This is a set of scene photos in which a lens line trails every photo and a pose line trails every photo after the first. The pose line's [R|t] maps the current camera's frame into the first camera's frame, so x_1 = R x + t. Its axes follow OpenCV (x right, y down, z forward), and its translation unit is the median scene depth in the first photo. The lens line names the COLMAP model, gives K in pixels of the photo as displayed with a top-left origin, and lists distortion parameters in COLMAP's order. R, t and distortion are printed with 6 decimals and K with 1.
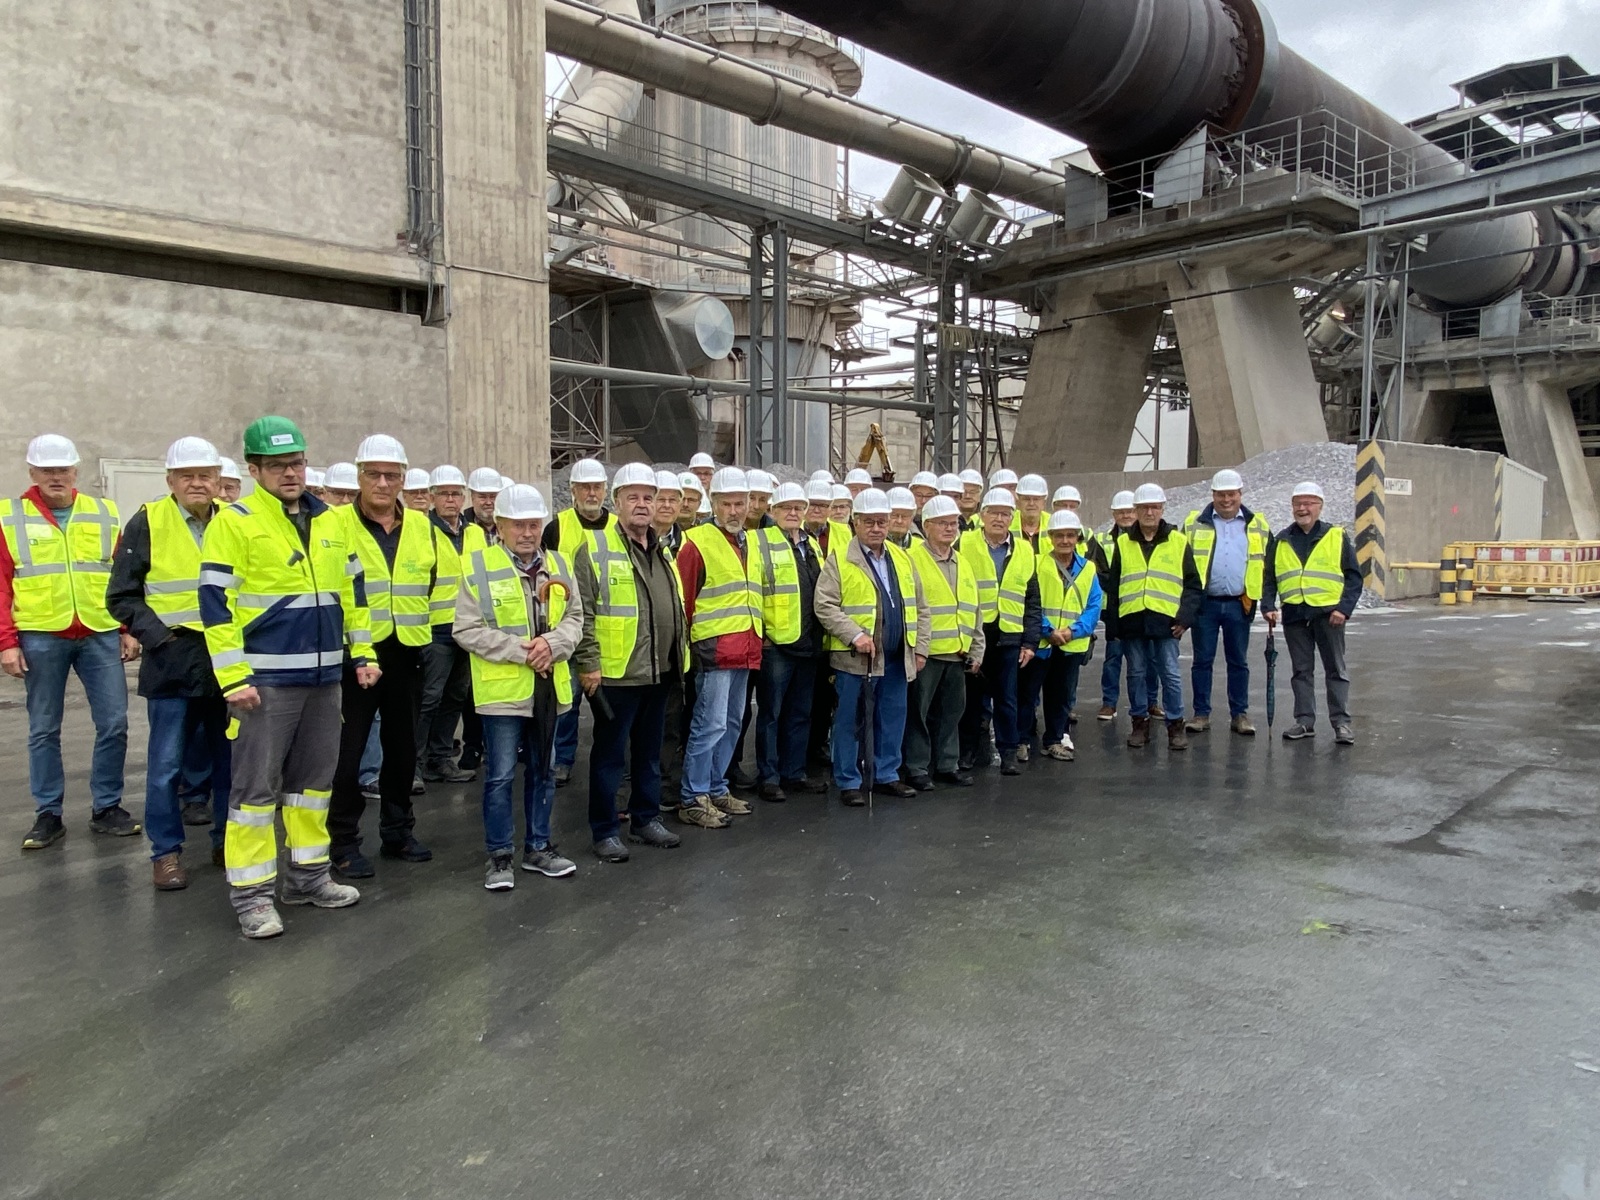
lens RADIAL K [[1180.2, 0, 795.3], [0, 1180.2, 615.3], [0, 0, 1]] dist [-0.013766, -0.000537]
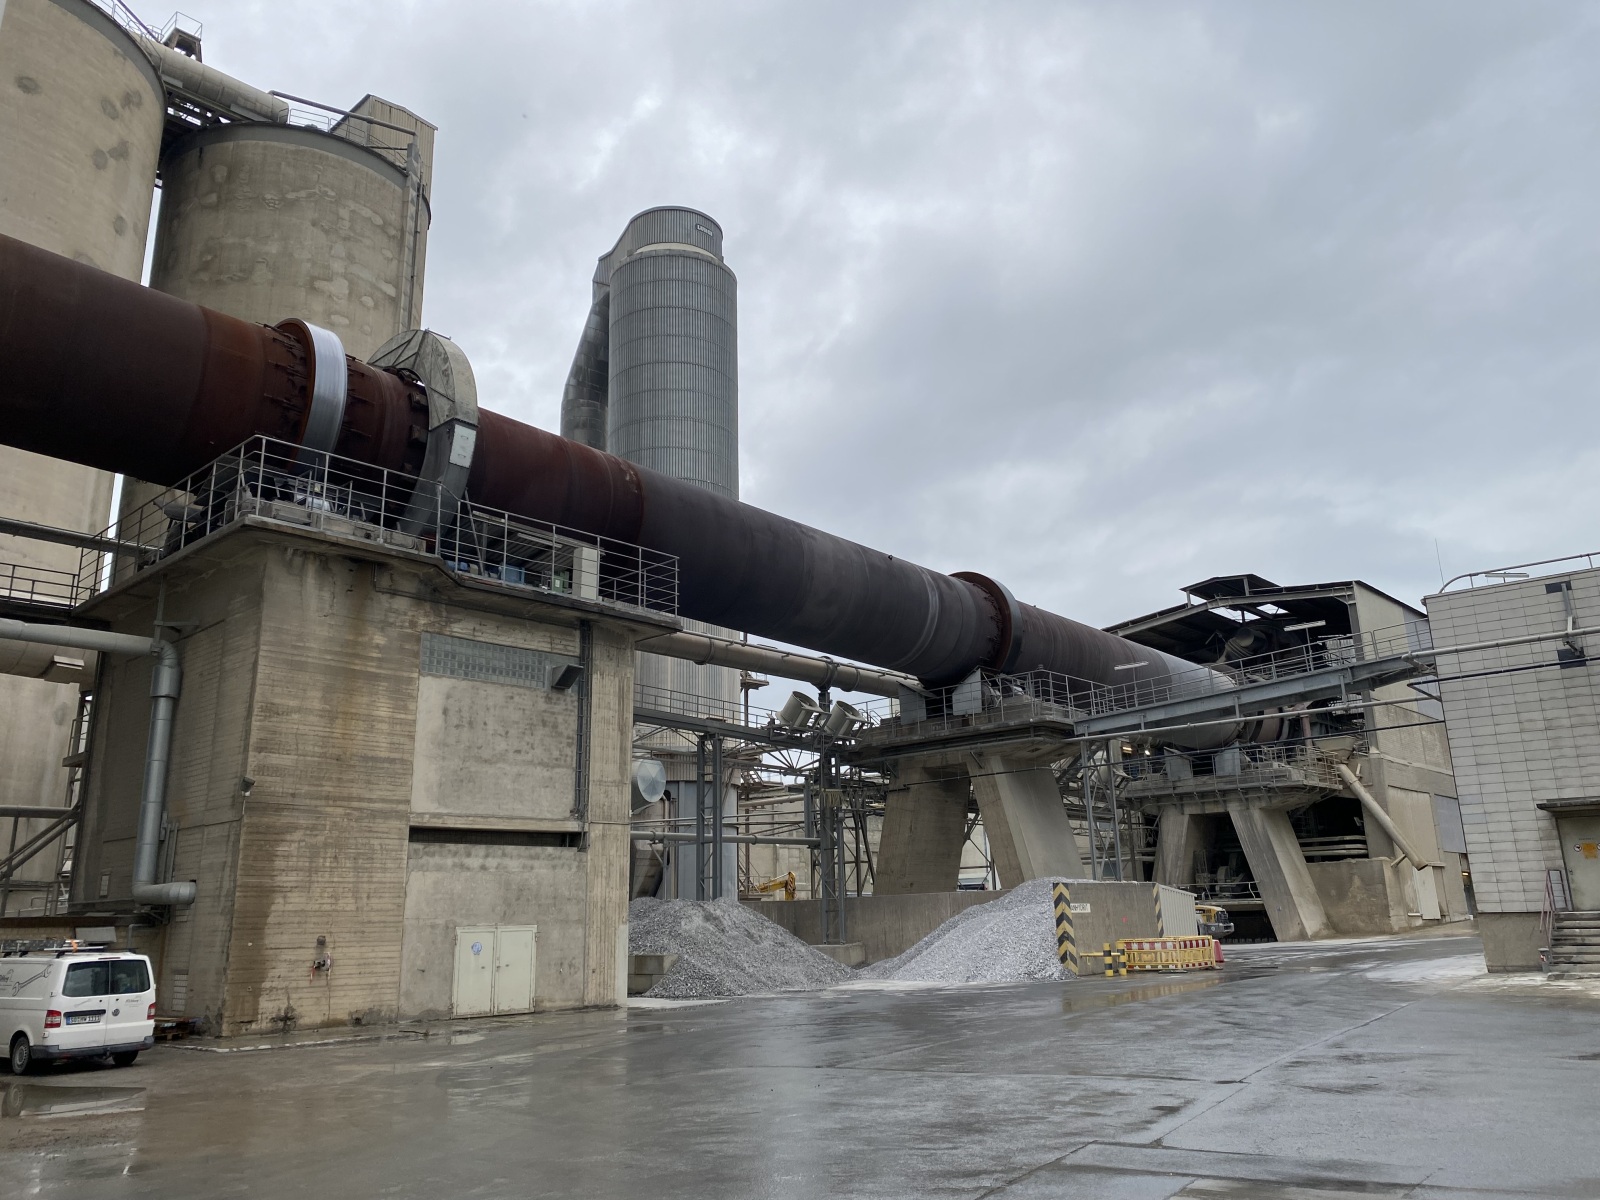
lens RADIAL K [[1277.9, 0, 791.7], [0, 1277.9, 564.8], [0, 0, 1]] dist [0.071546, -0.001691]
pose [[0.995346, -0.006313, 0.096154, -0.108152], [0.038556, 0.940584, -0.337366, 0.043808], [-0.088311, 0.339503, 0.936450, -0.968496]]
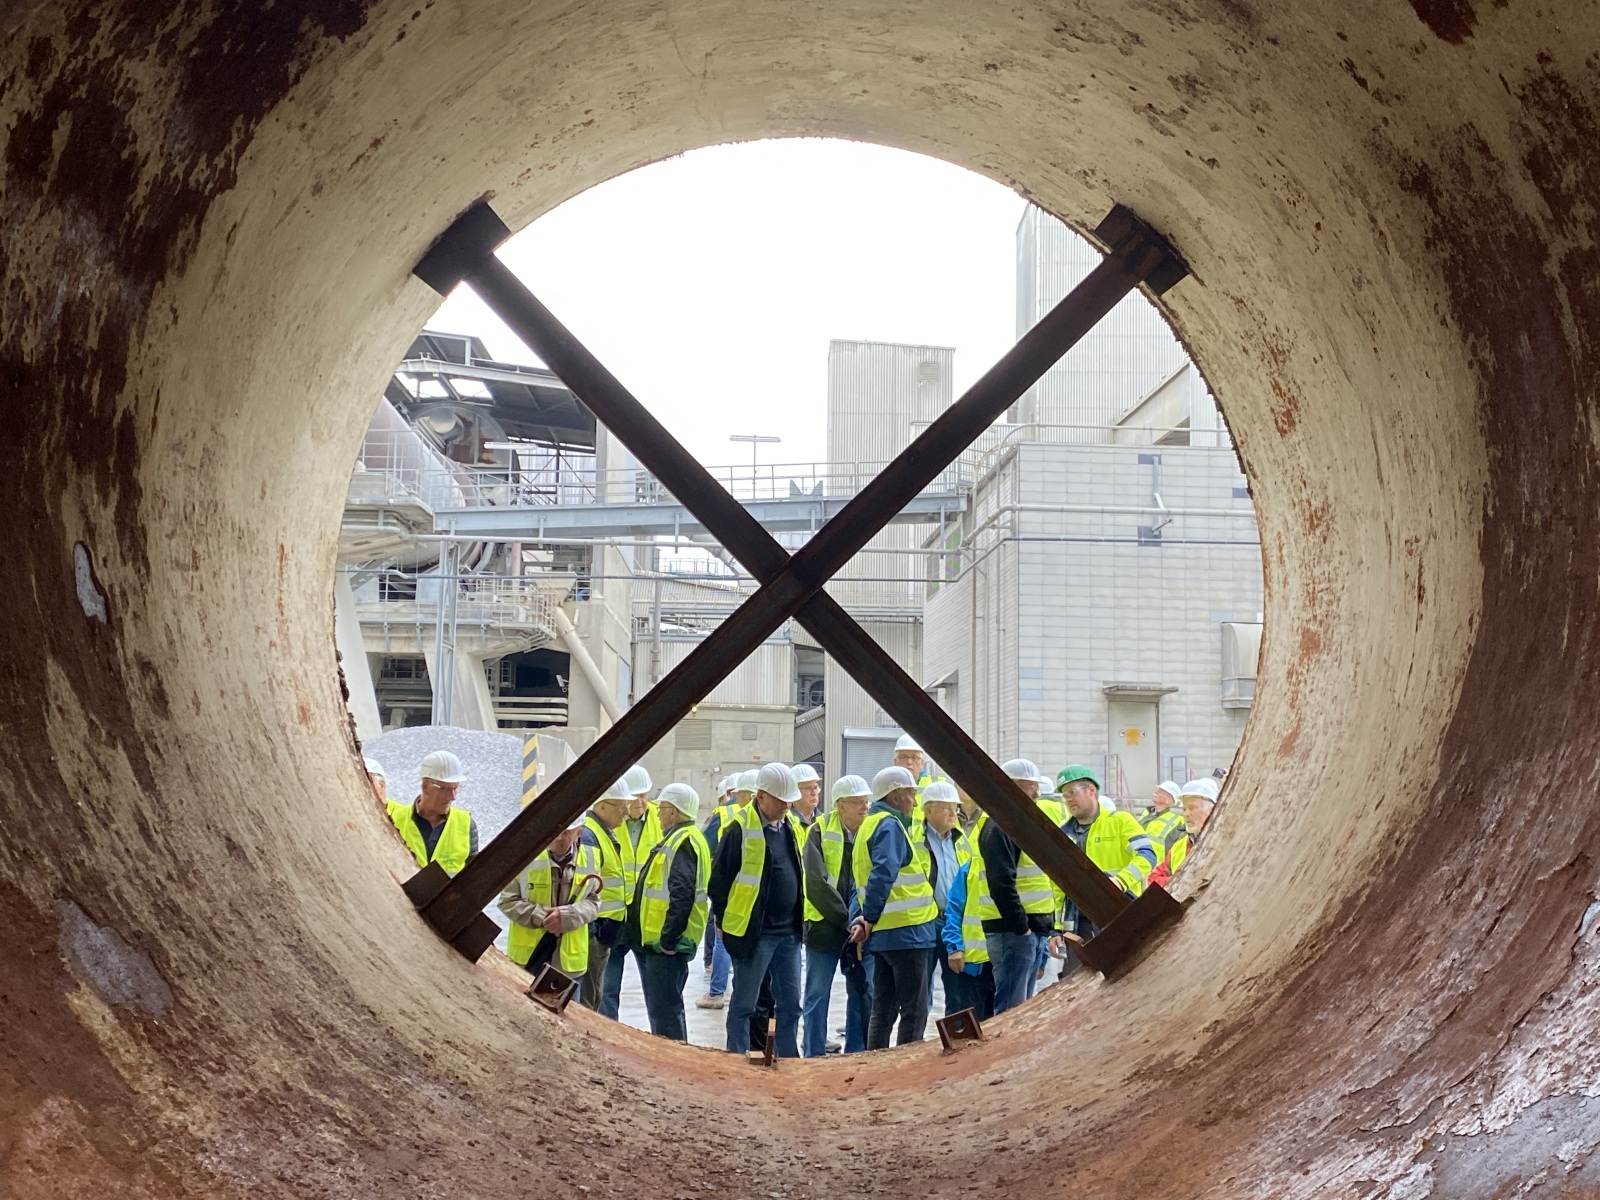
lens RADIAL K [[1911.0, 0, 798.1], [0, 1911.0, 595.3], [0, 0, 1]] dist [-0.013717, 0.000000]
pose [[0.650048, 0.096298, 0.753767, -0.911697], [0.034318, 0.987205, -0.155716, 0.038716], [-0.759118, 0.127091, 0.638426, -0.586366]]
